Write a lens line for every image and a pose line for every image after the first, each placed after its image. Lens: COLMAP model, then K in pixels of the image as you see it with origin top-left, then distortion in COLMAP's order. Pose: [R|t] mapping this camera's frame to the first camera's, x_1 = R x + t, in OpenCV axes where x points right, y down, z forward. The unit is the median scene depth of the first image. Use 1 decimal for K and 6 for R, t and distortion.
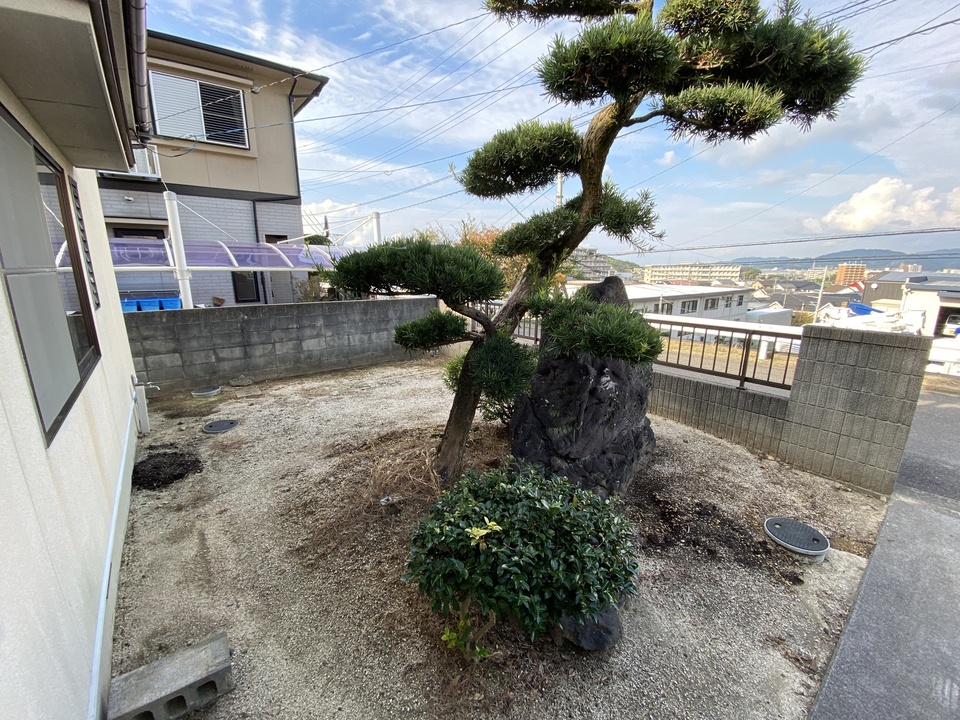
lens RADIAL K [[389.4, 0, 478.0], [0, 389.4, 361.9], [0, 0, 1]] dist [0.026618, -0.023102]
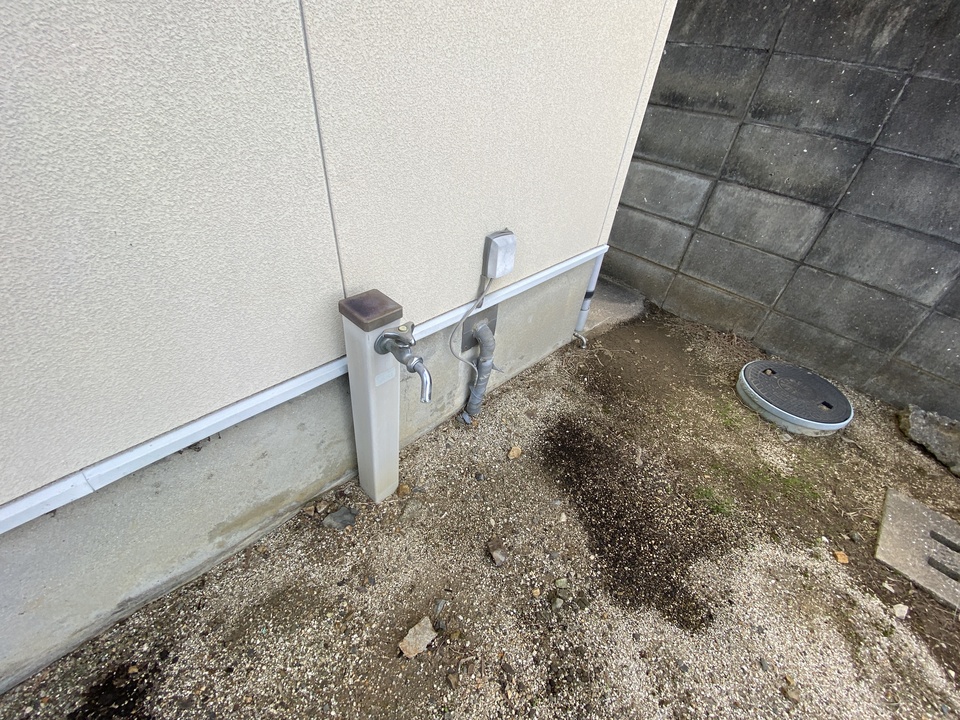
lens RADIAL K [[389.4, 0, 478.0], [0, 389.4, 361.9], [0, 0, 1]] dist [0.026618, -0.023102]
pose [[0.112302, 0.629270, -0.769031, -0.555982], [-0.314995, 0.756556, 0.573063, -0.022578], [0.942426, 0.177885, 0.283180, 0.765565]]
